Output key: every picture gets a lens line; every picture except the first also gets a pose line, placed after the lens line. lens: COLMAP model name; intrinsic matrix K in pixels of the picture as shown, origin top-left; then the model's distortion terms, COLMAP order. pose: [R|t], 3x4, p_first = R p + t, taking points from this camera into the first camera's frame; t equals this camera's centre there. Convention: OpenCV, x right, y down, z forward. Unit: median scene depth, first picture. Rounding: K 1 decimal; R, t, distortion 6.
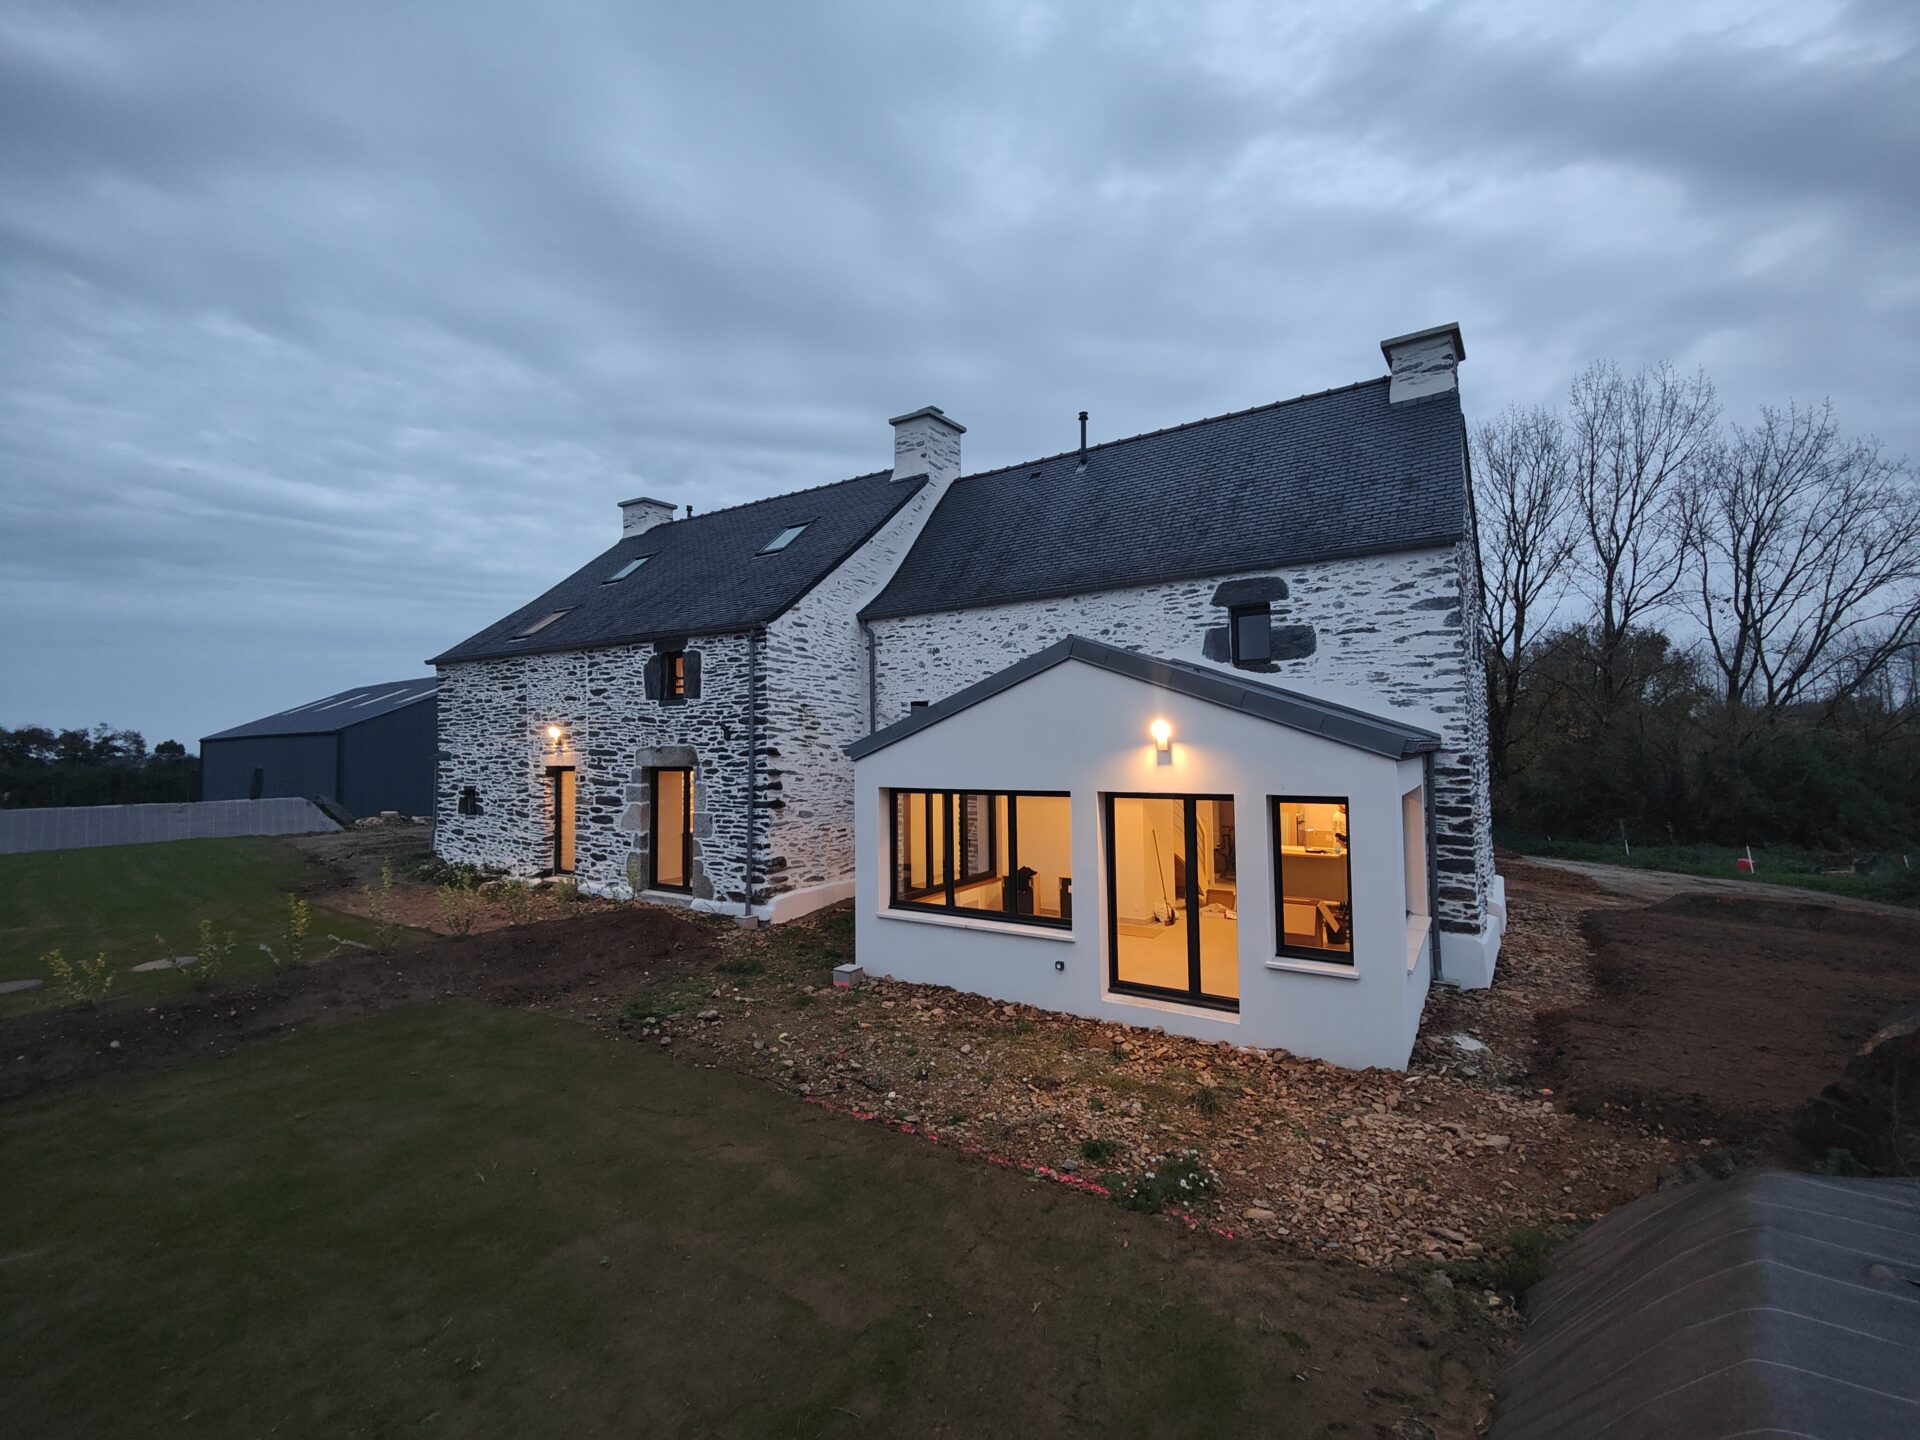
lens RADIAL K [[837.3, 0, 989.0], [0, 837.3, 722.2], [0, 0, 1]] dist [0.020272, -0.014634]
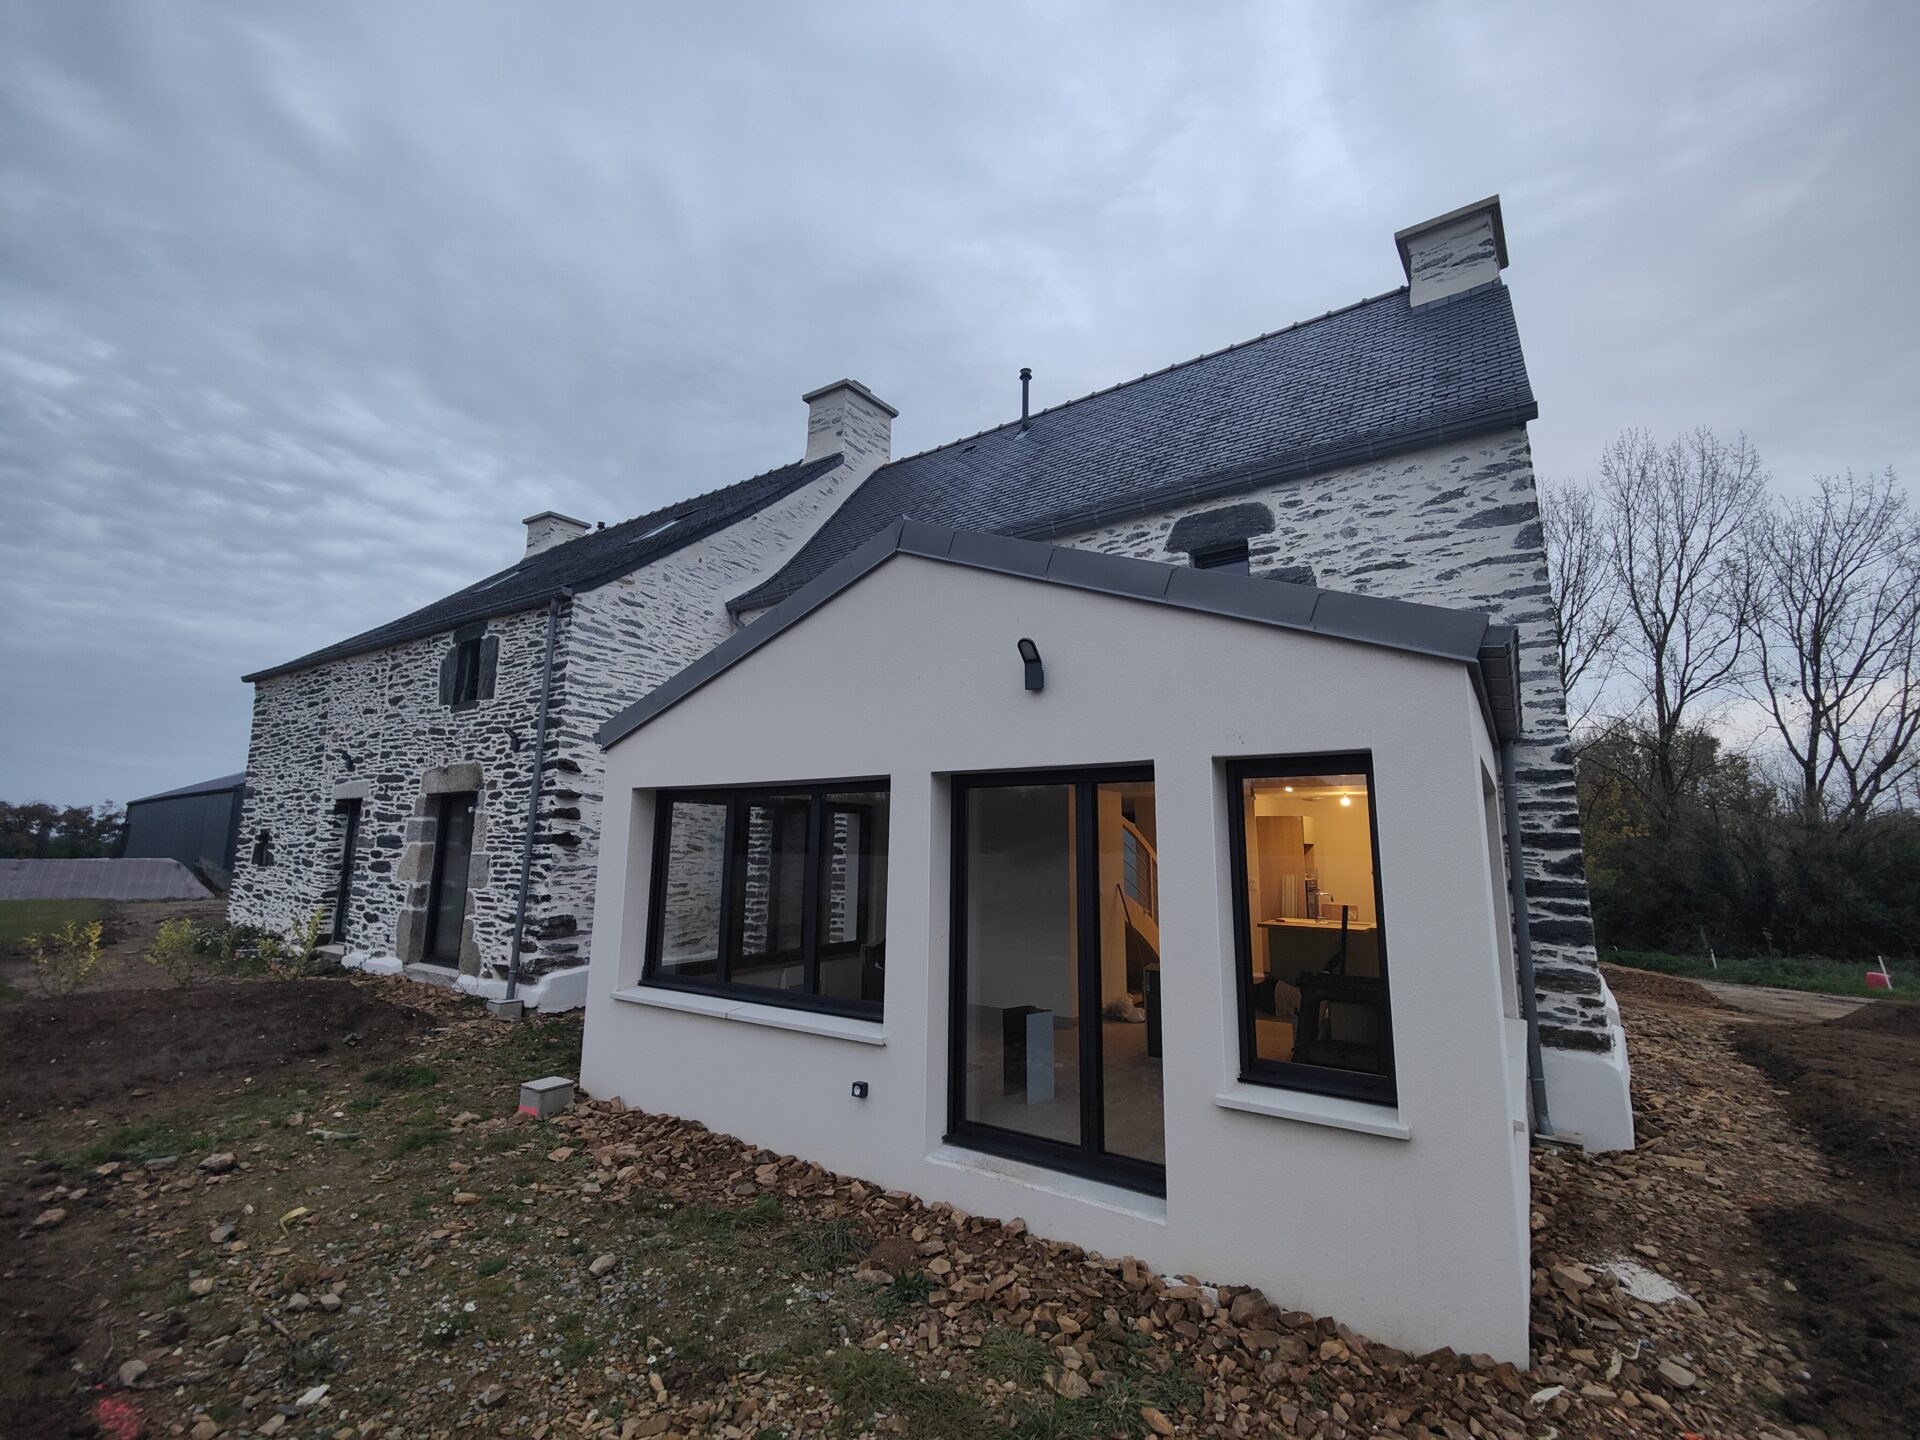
lens RADIAL K [[837.3, 0, 984.4], [0, 837.3, 714.0], [0, 0, 1]] dist [0.020272, -0.014634]
pose [[0.999375, 0.016147, -0.031455, 0.124037], [-0.020108, 0.991308, -0.130012, 0.078869], [0.029082, 0.130564, 0.991013, 0.287767]]
